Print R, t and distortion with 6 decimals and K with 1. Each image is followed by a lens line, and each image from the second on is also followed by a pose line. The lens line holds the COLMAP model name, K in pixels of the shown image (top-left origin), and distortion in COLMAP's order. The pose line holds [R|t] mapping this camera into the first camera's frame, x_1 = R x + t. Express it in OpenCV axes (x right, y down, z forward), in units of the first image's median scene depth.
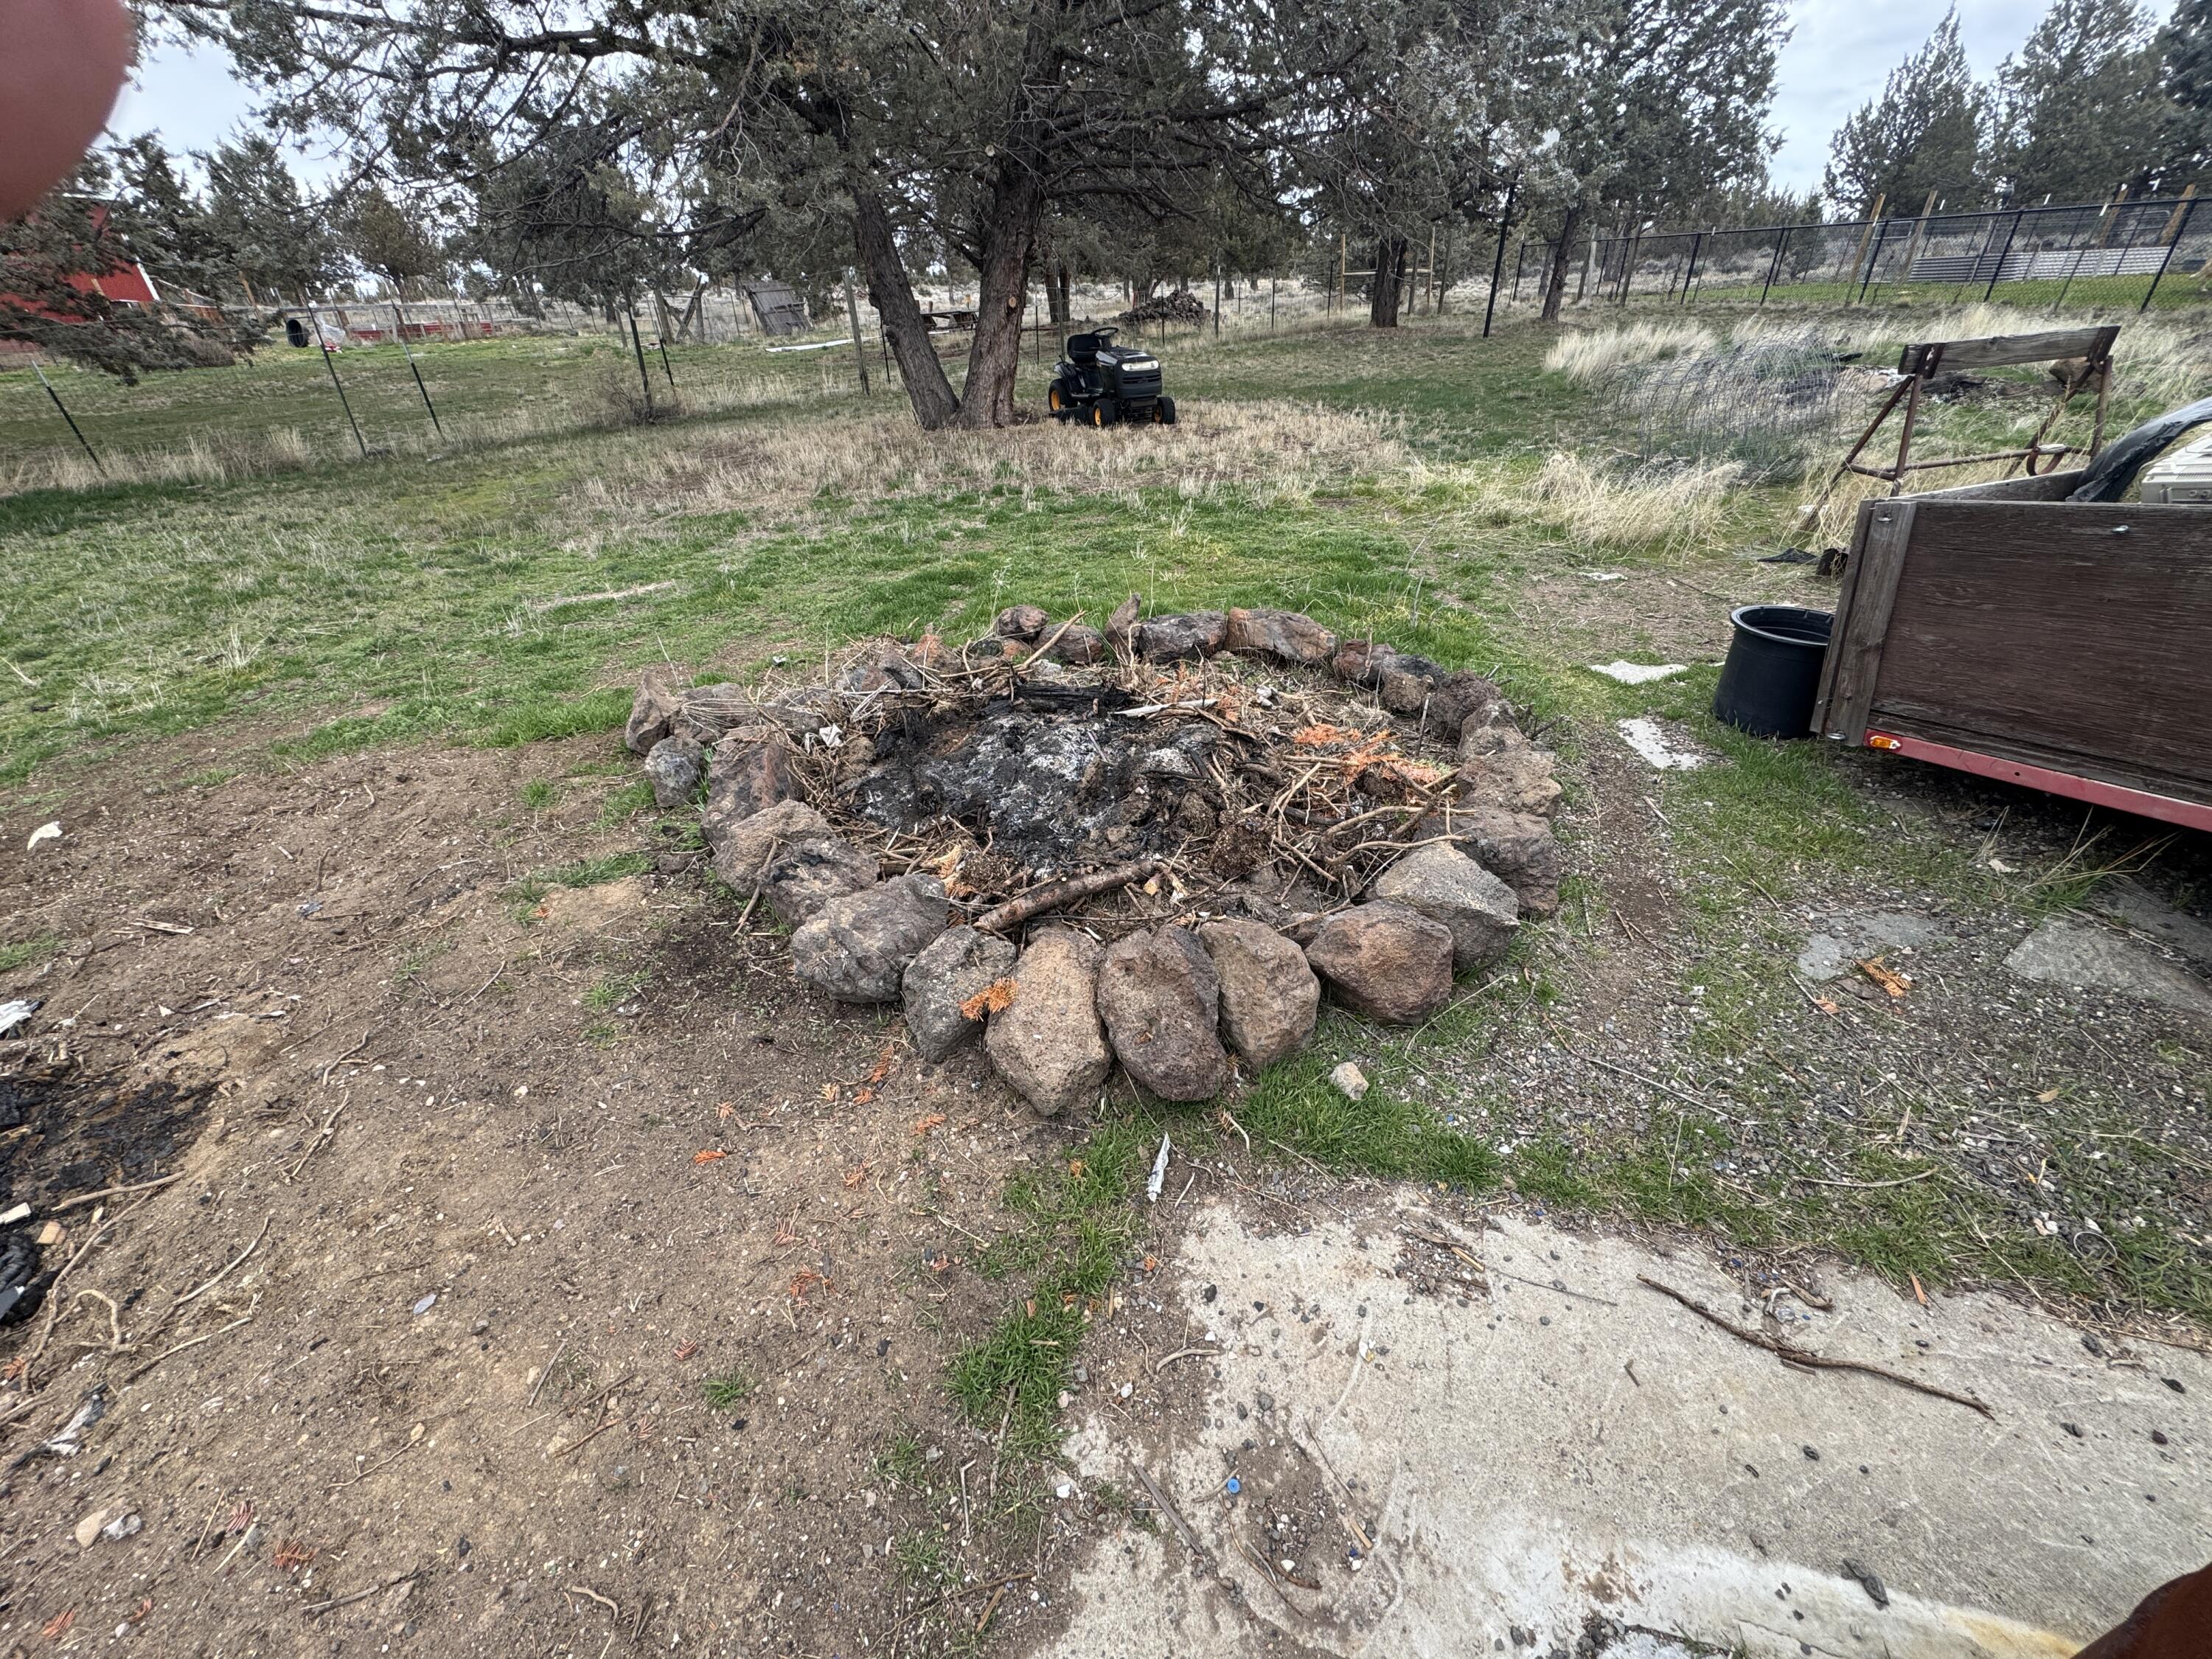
lens RADIAL K [[882.5, 0, 1108.7], [0, 882.5, 824.5], [0, 0, 1]] dist [-0.002477, 0.000235]
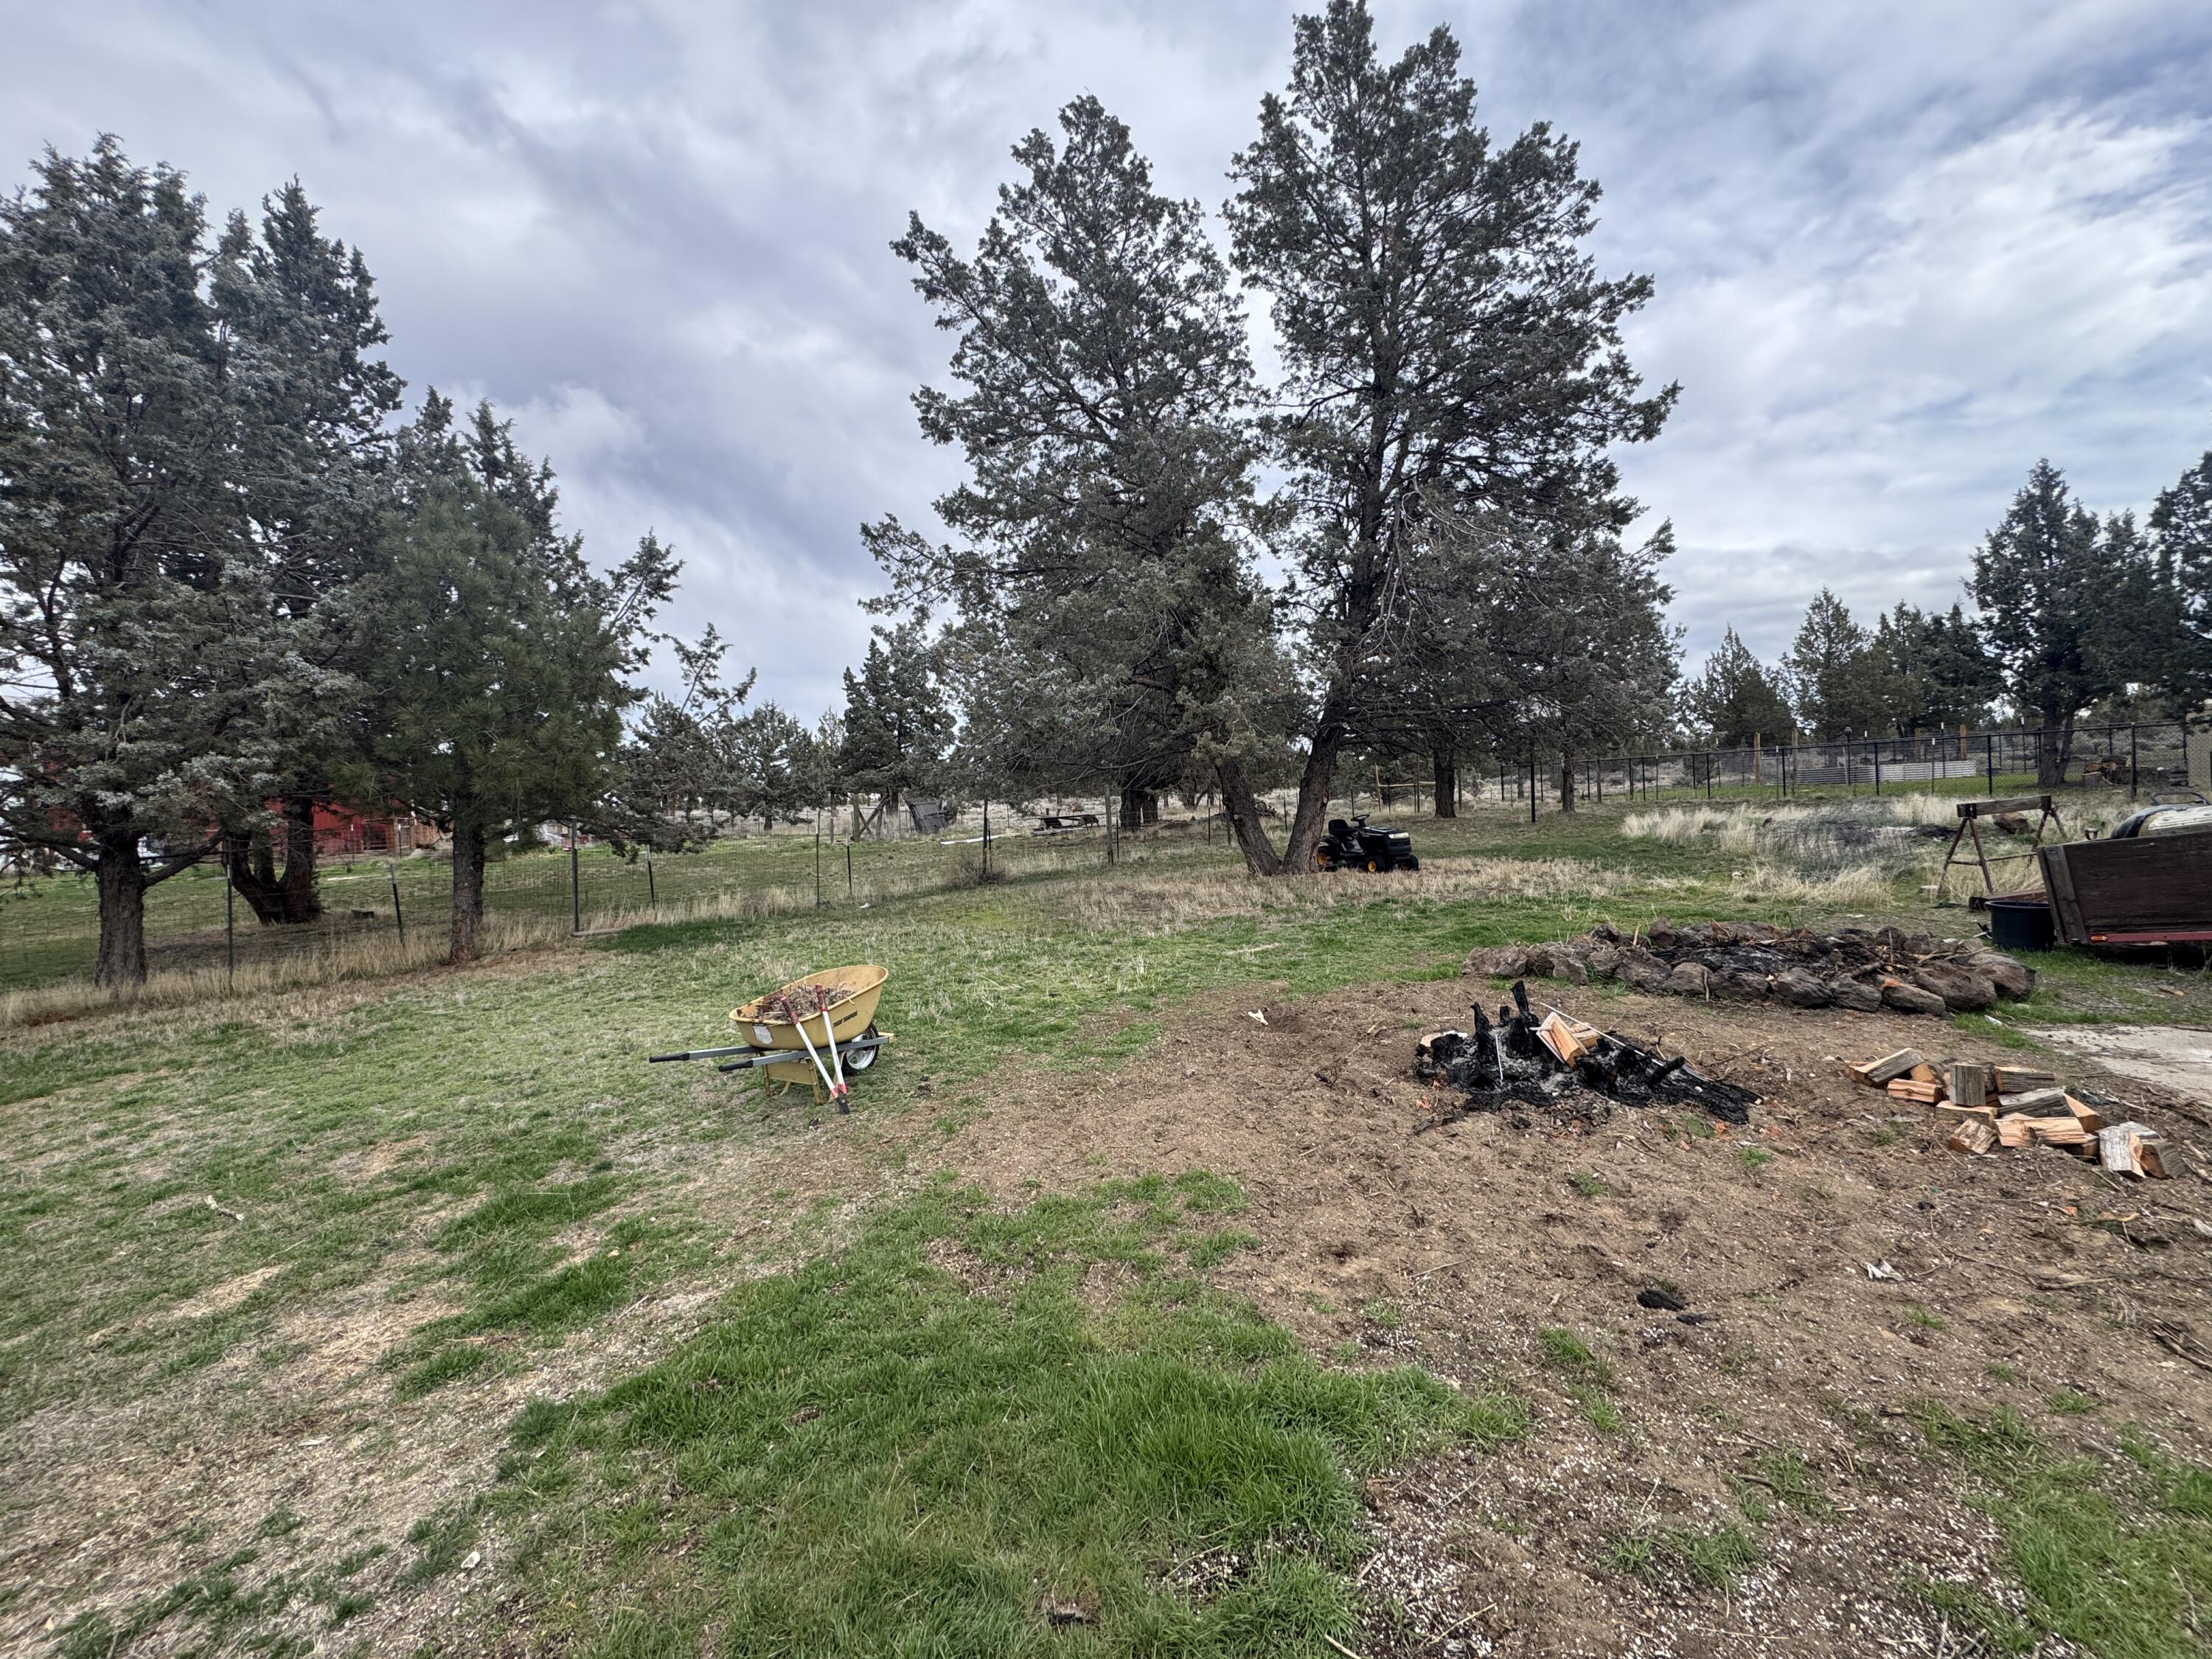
lens RADIAL K [[882.5, 0, 1108.7], [0, 882.5, 824.5], [0, 0, 1]] dist [-0.002477, 0.000235]
pose [[0.999200, -0.014961, 0.037083, -0.373755], [0.031463, 0.866505, -0.498175, 0.148525], [-0.024680, 0.498944, 0.866283, -0.227244]]
